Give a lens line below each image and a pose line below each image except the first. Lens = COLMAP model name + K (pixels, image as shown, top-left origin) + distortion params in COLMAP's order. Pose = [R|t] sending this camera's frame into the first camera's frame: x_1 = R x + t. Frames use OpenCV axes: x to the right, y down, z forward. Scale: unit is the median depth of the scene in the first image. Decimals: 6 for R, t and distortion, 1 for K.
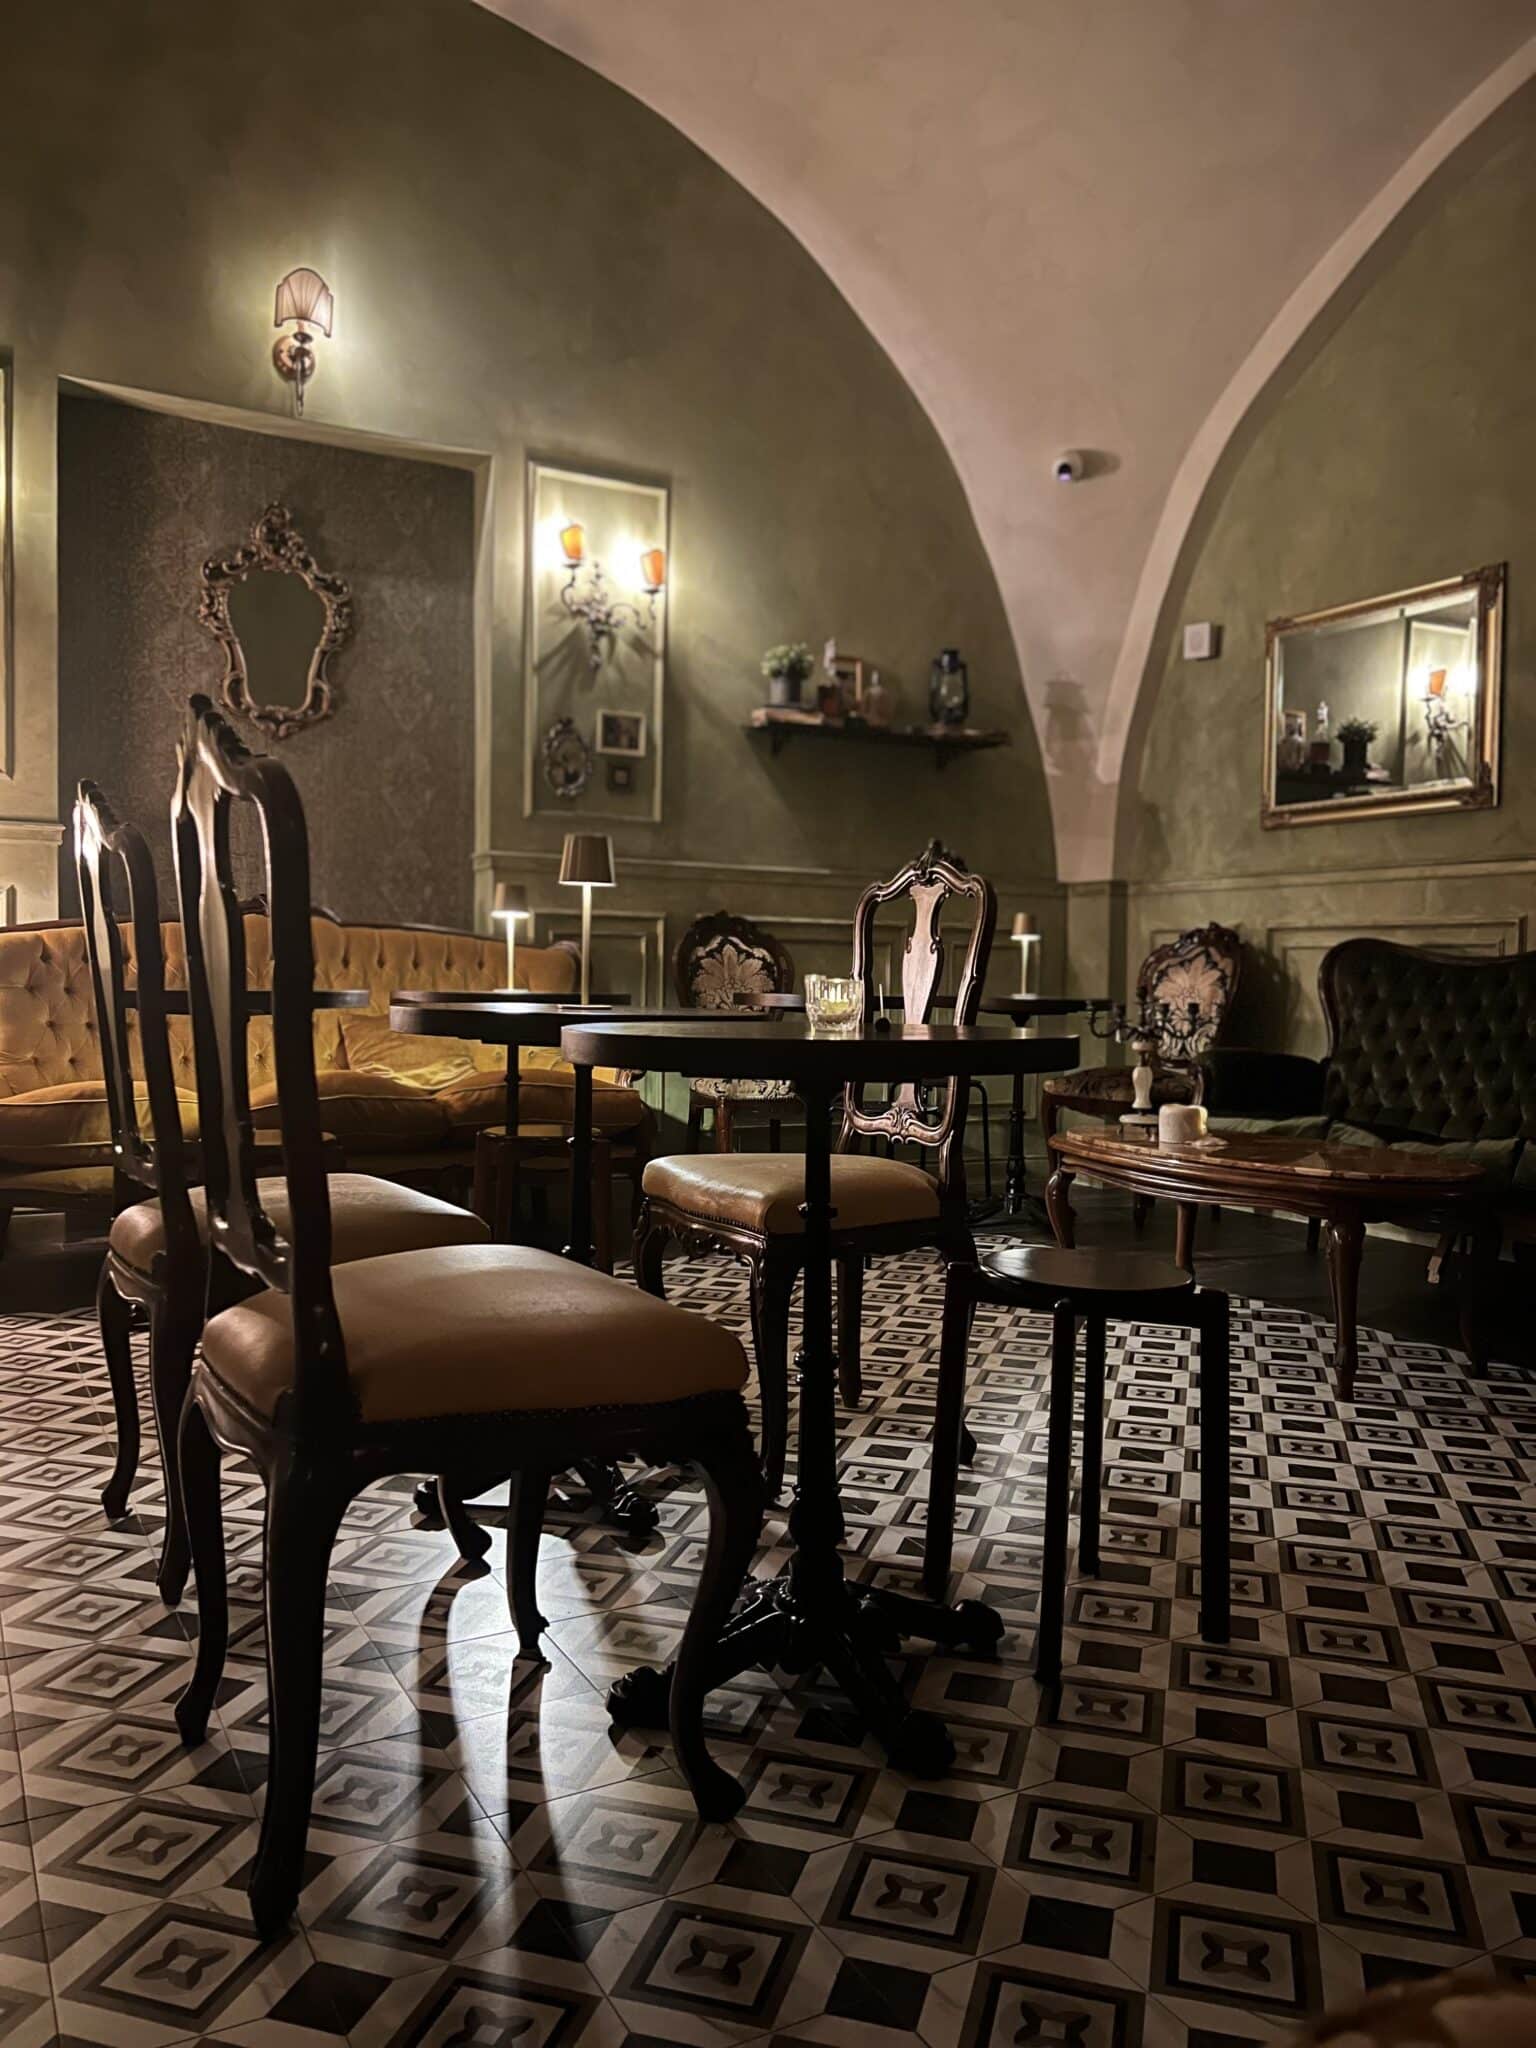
lens RADIAL K [[1620.3, 0, 768.0], [0, 1620.3, 1024.0], [0, 0, 1]] dist [0.067647, -0.054600]
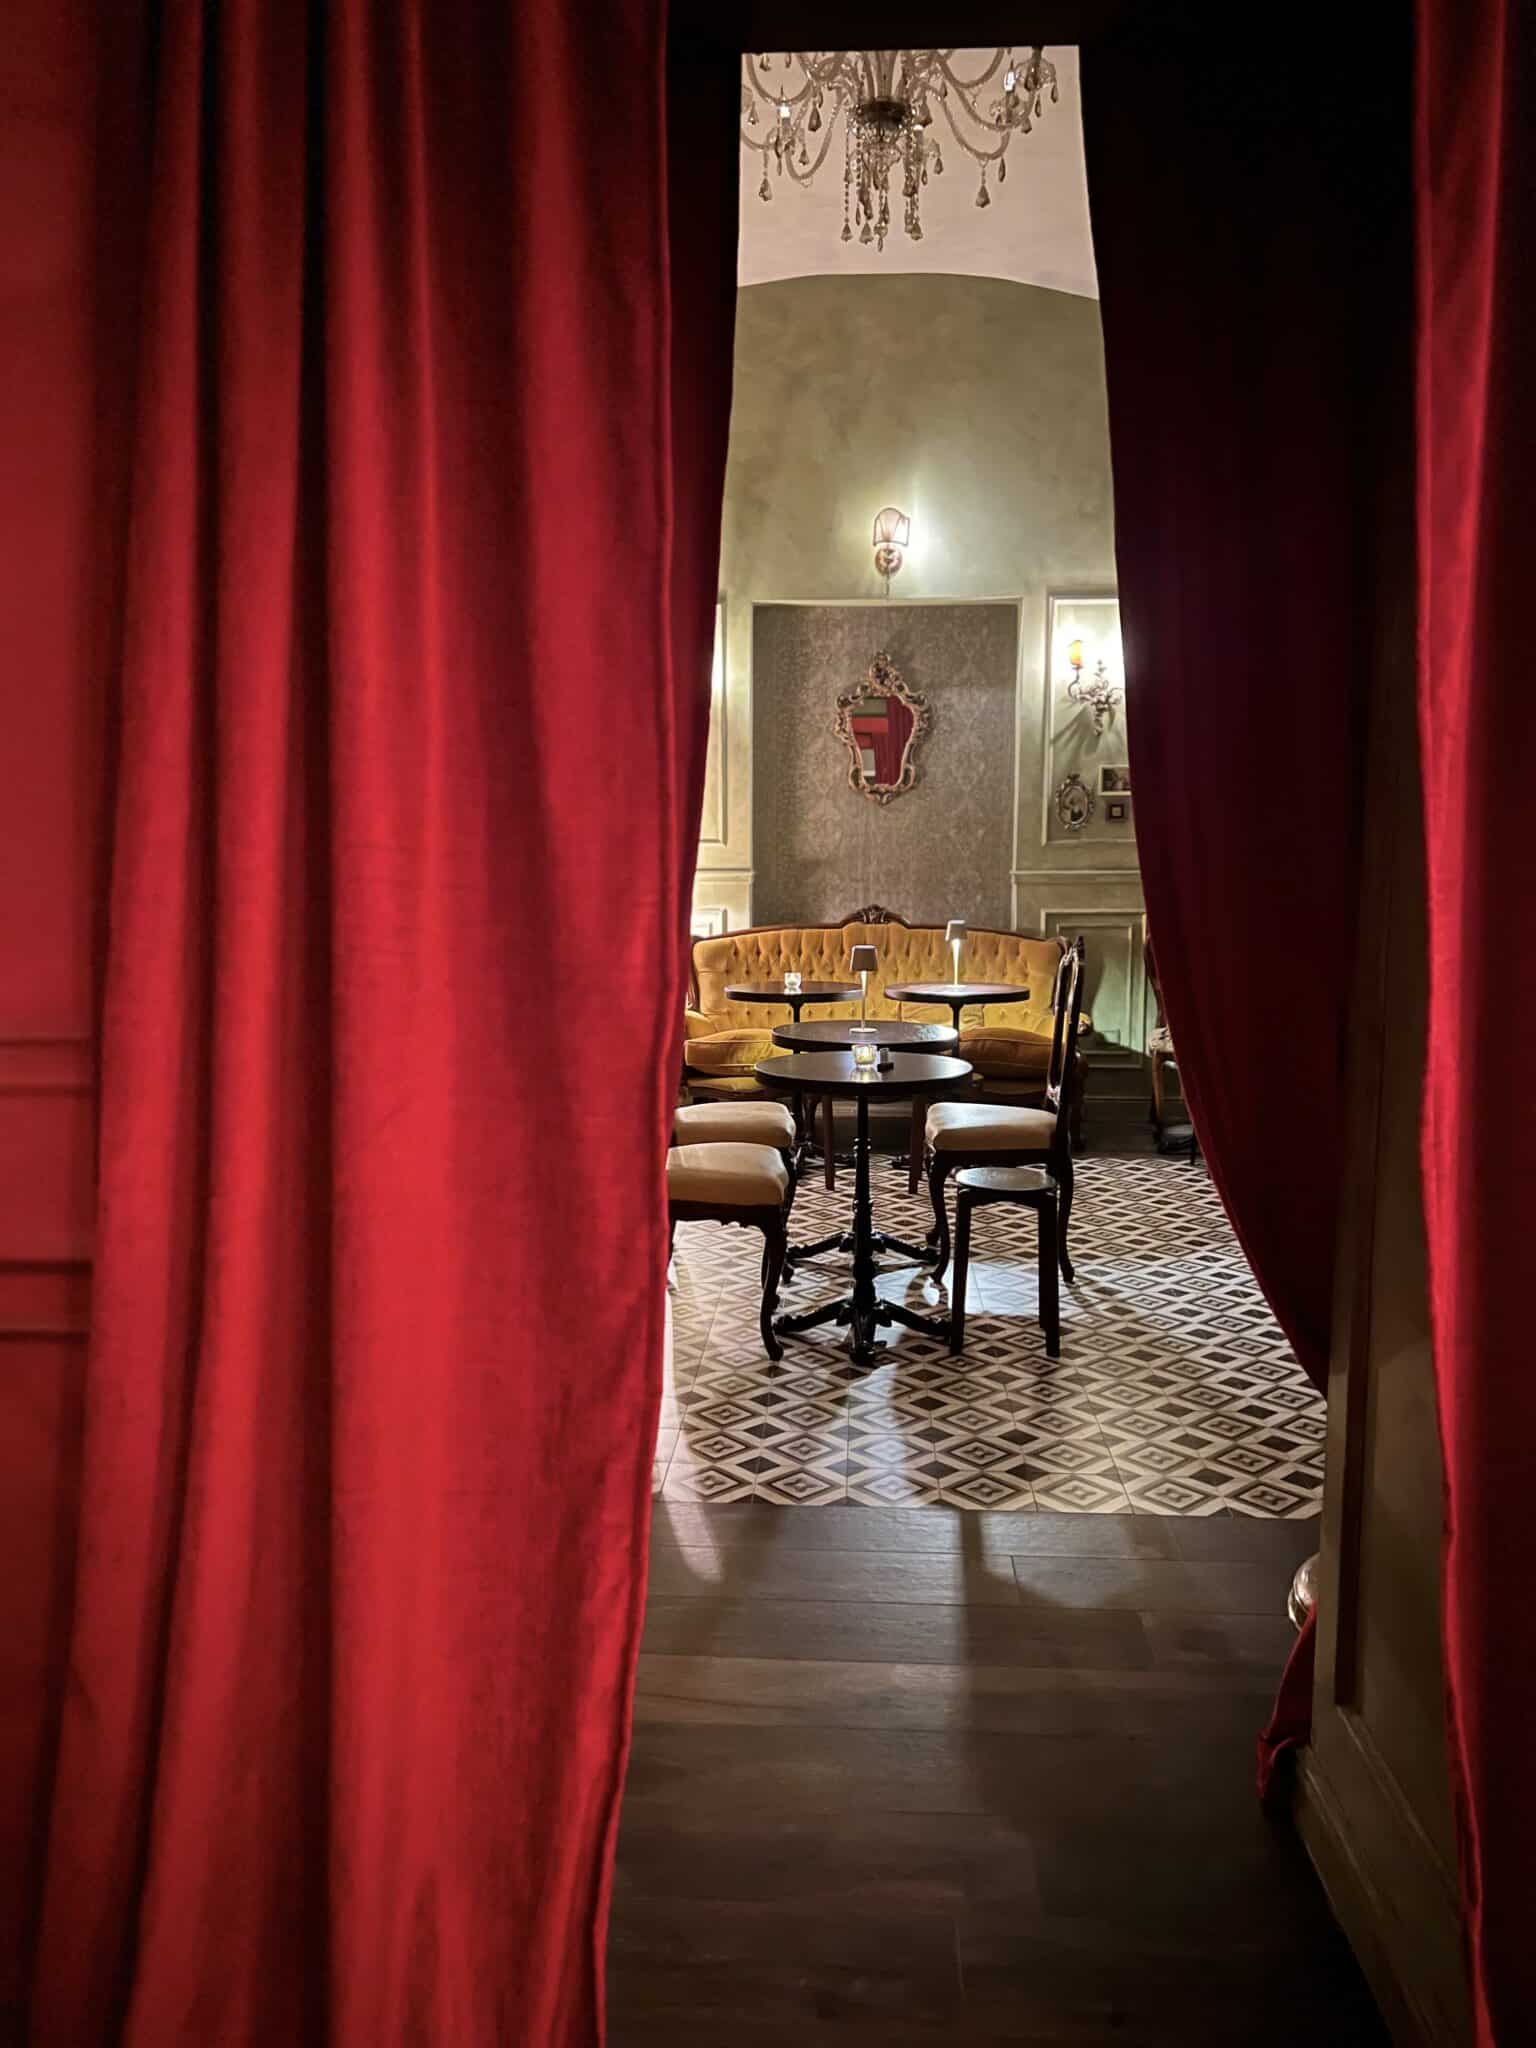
lens RADIAL K [[1620.3, 0, 768.0], [0, 1620.3, 1024.0], [0, 0, 1]] dist [0.067647, -0.054600]
pose [[0.844953, 0.047554, -0.532722, 0.414256], [0.002520, 0.995674, 0.092877, -0.102298], [0.534834, -0.079819, 0.841179, -0.355198]]
